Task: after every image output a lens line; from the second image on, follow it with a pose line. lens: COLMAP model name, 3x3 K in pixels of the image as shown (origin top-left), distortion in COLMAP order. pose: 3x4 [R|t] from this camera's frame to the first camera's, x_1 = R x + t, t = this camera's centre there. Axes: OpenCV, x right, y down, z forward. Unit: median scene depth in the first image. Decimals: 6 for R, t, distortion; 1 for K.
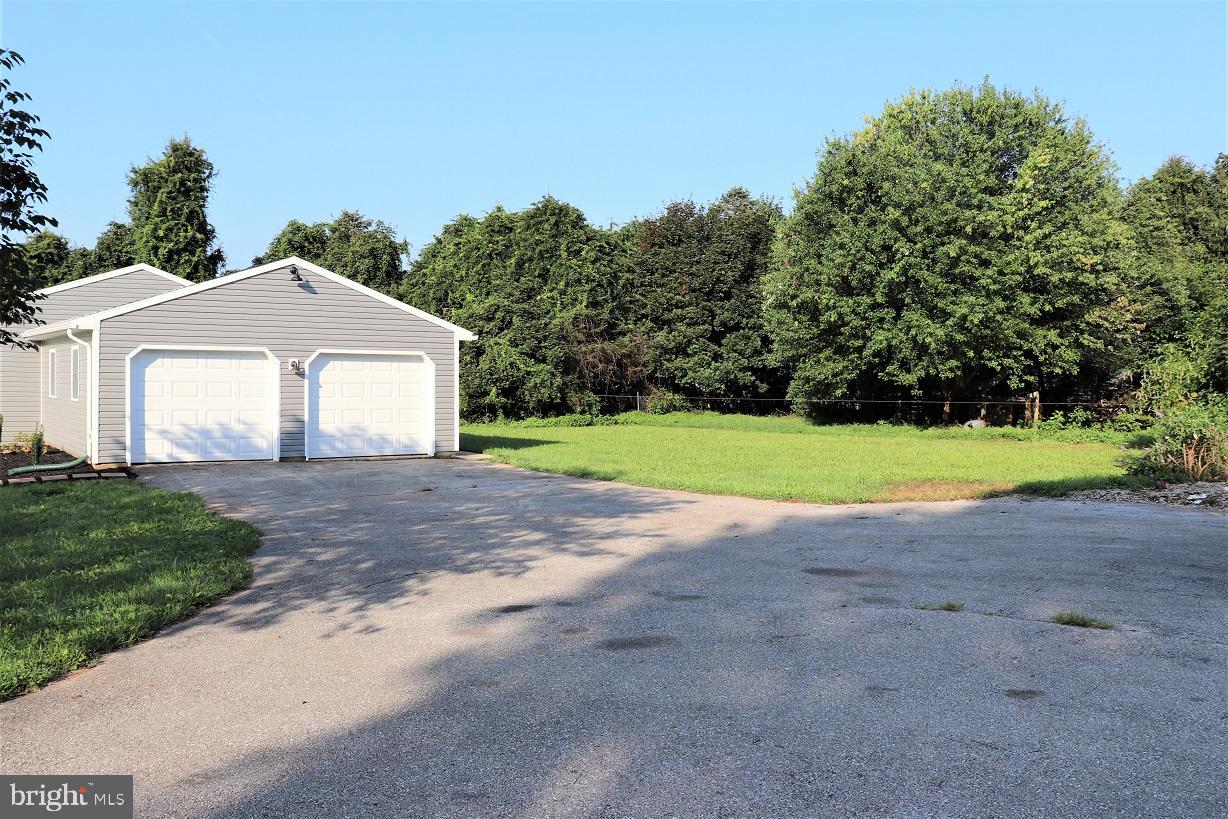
lens RADIAL K [[1041.2, 0, 614.0], [0, 1041.2, 409.5], [0, 0, 1]] dist [-0.233276, 0.173880]
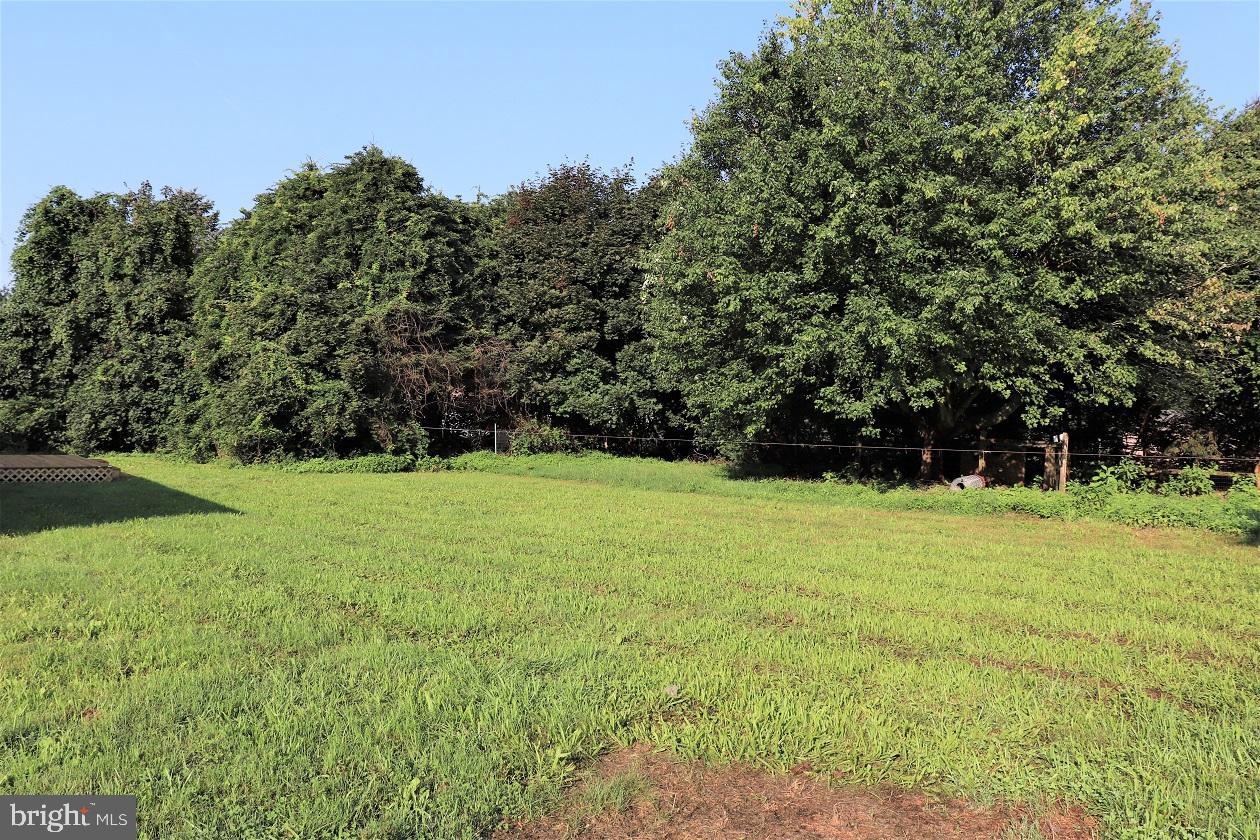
lens RADIAL K [[1068.4, 0, 630.0], [0, 1068.4, 420.0], [0, 0, 1]] dist [-0.233276, 0.173880]
pose [[0.999648, 0.017906, 0.019596, 0.130154], [-0.017491, 0.999624, -0.021135, -0.007279], [-0.019967, 0.020785, 0.999585, 0.348036]]
